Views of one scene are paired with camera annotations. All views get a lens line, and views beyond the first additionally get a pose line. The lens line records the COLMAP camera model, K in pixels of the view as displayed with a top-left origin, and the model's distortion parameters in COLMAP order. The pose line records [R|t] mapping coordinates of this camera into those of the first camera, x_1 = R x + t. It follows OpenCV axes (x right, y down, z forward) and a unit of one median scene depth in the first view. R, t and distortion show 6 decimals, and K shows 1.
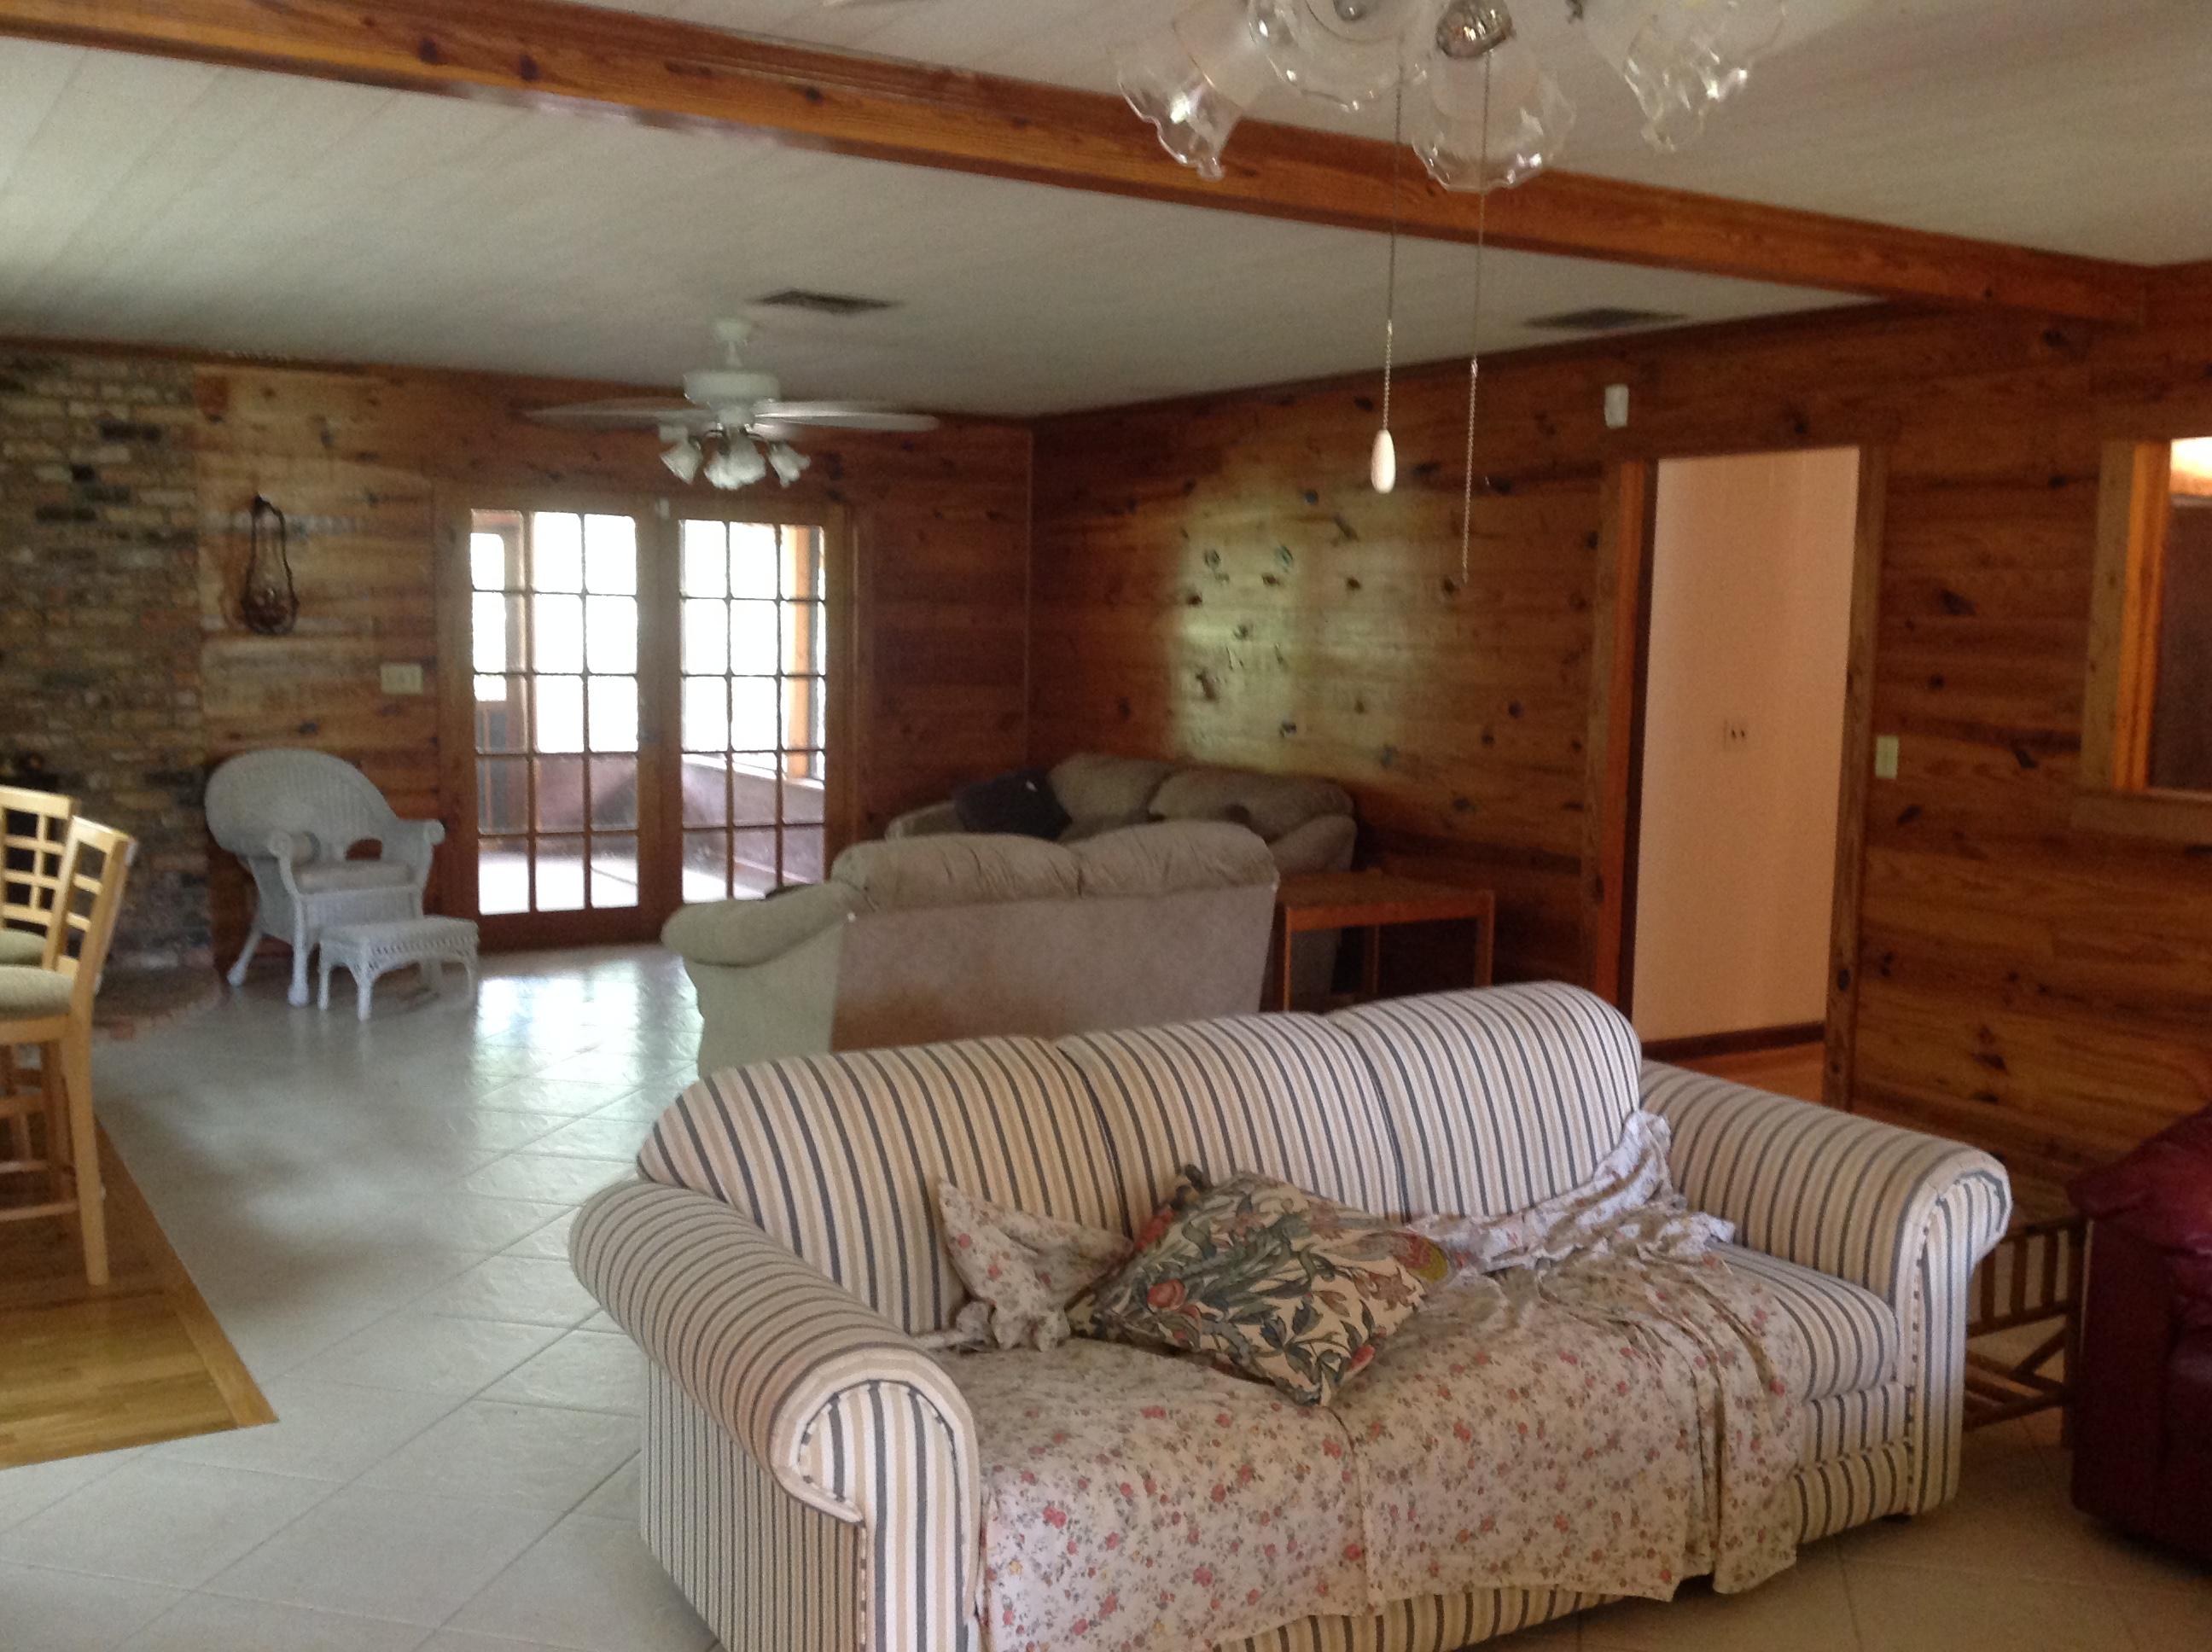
lens RADIAL K [[2105.3, 0, 1106.0], [0, 2105.3, 826.0], [0, 0, 1]] dist [0.107687, -0.125325]
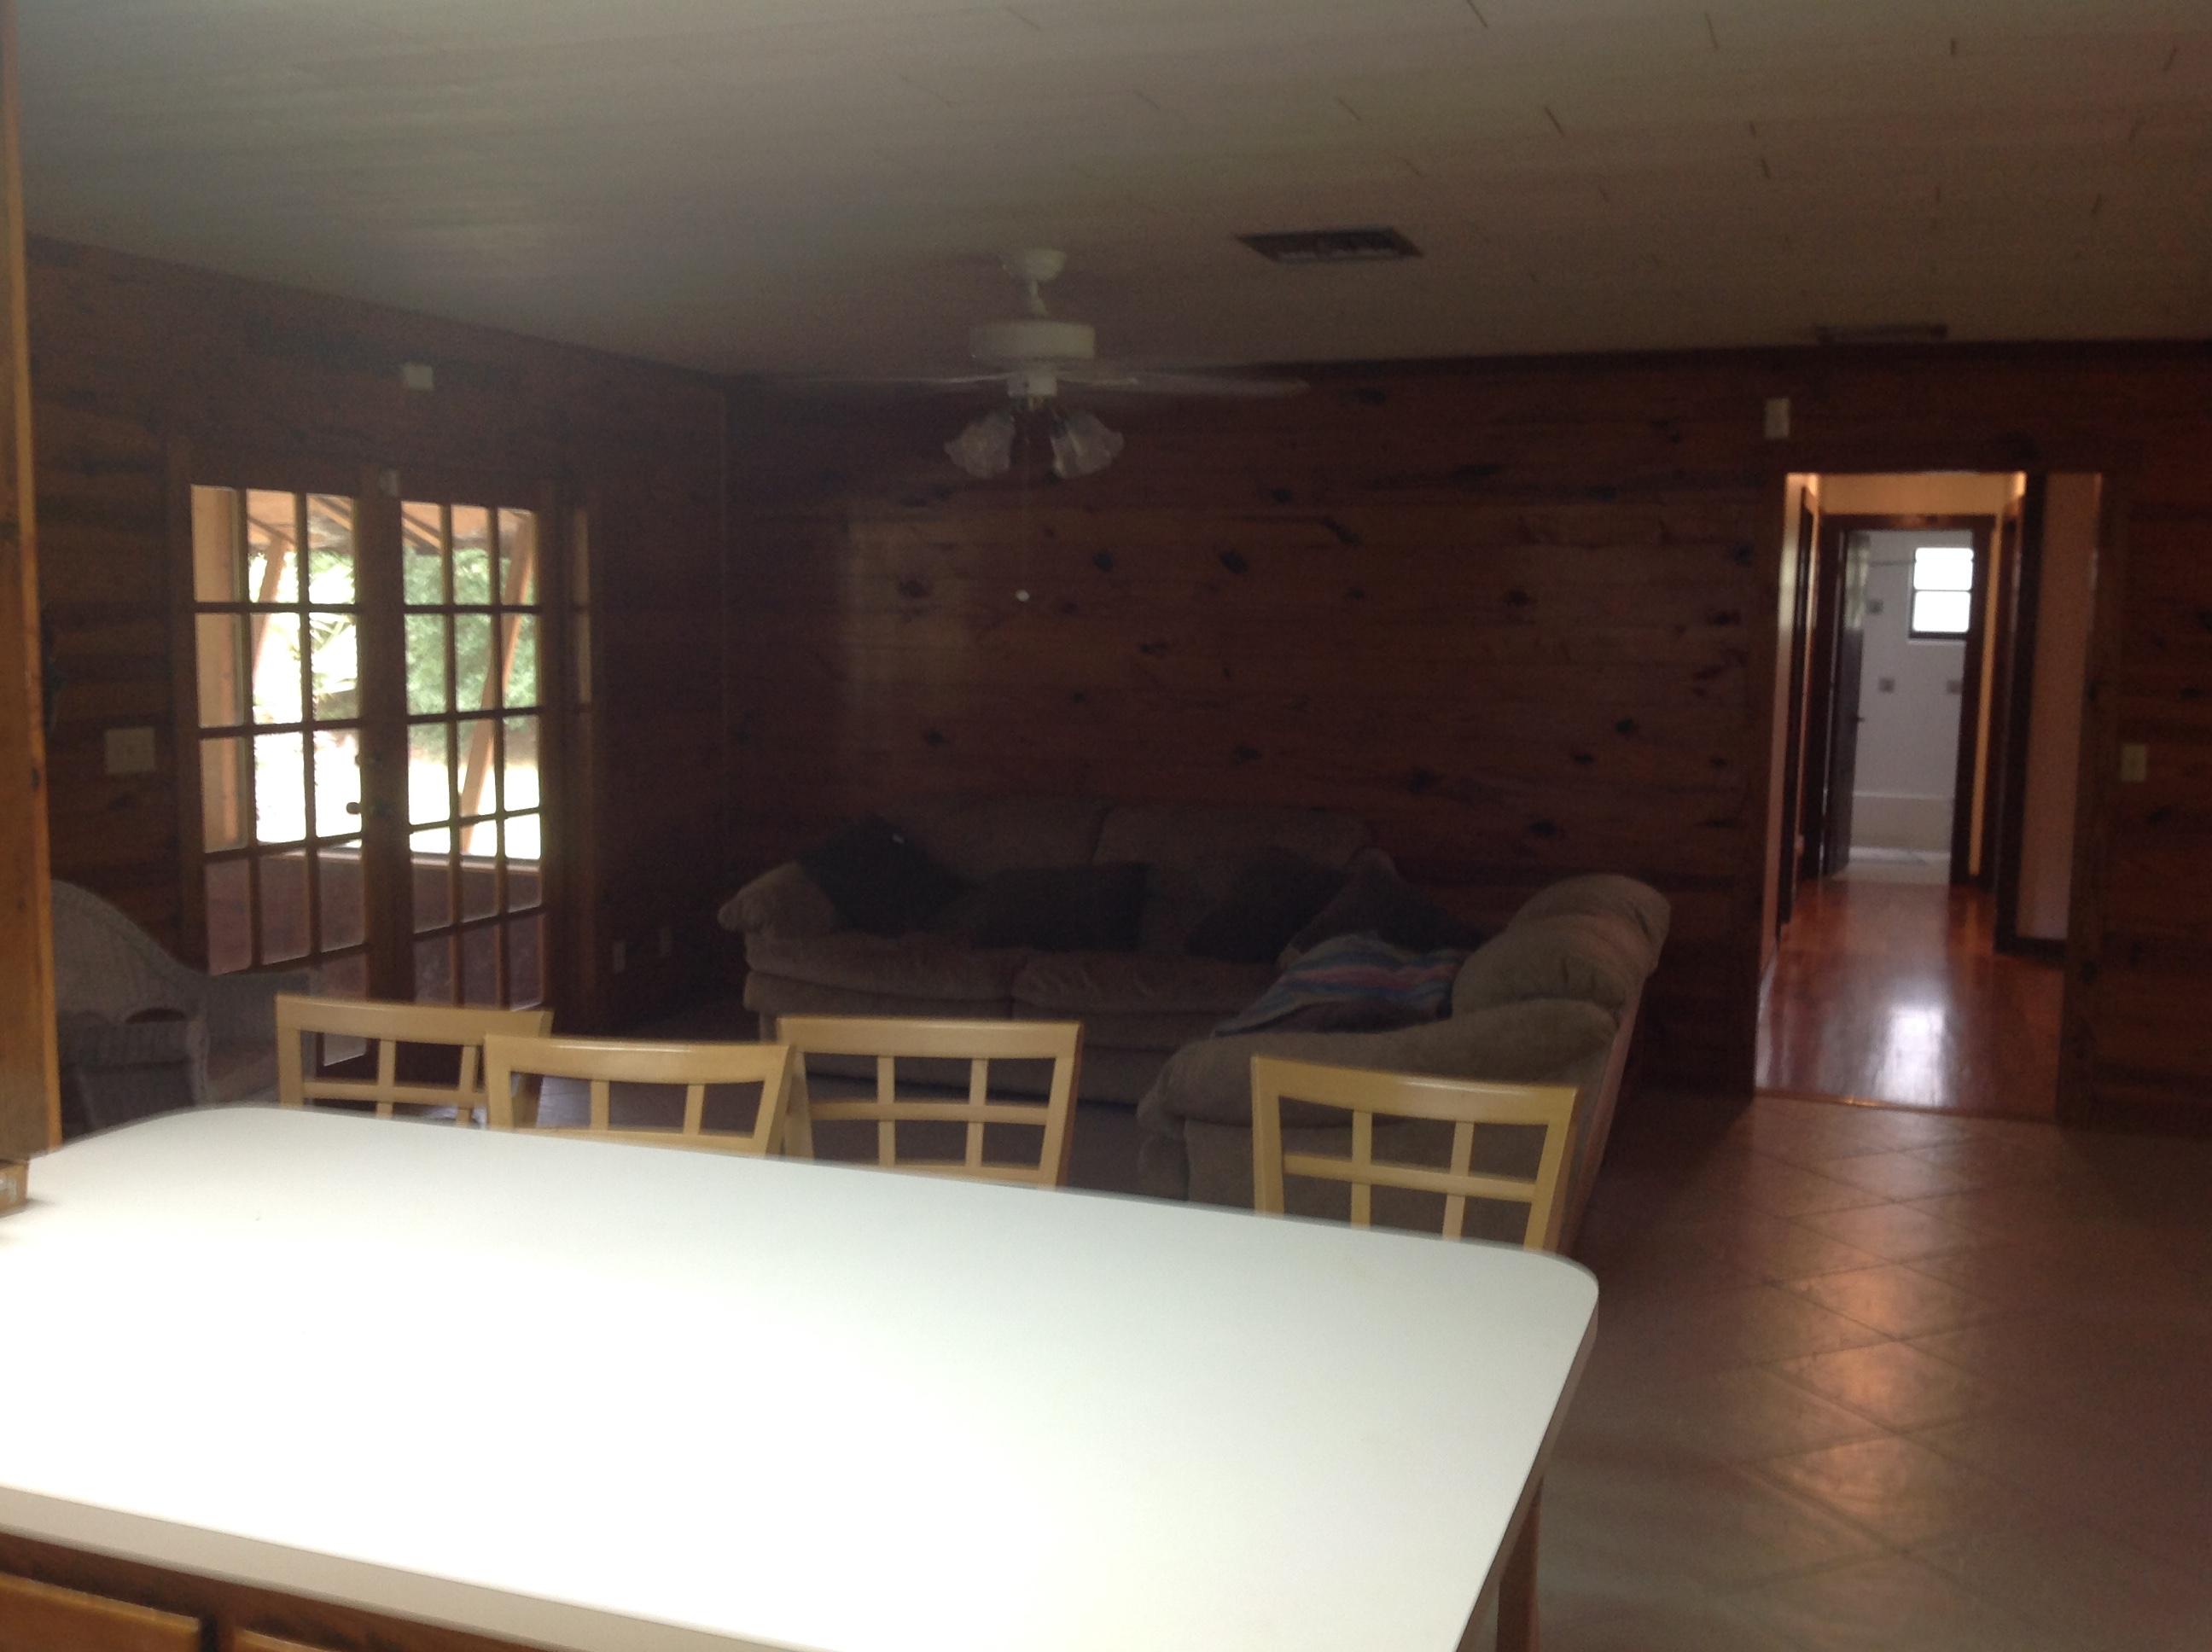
lens RADIAL K [[2105.3, 0, 1106.0], [0, 2105.3, 826.0], [0, 0, 1]] dist [0.107687, -0.125325]
pose [[0.785848, -0.074099, 0.613964, -0.600517], [0.063329, 0.997219, 0.039296, -0.064600], [-0.615168, 0.008001, 0.788355, 0.396389]]
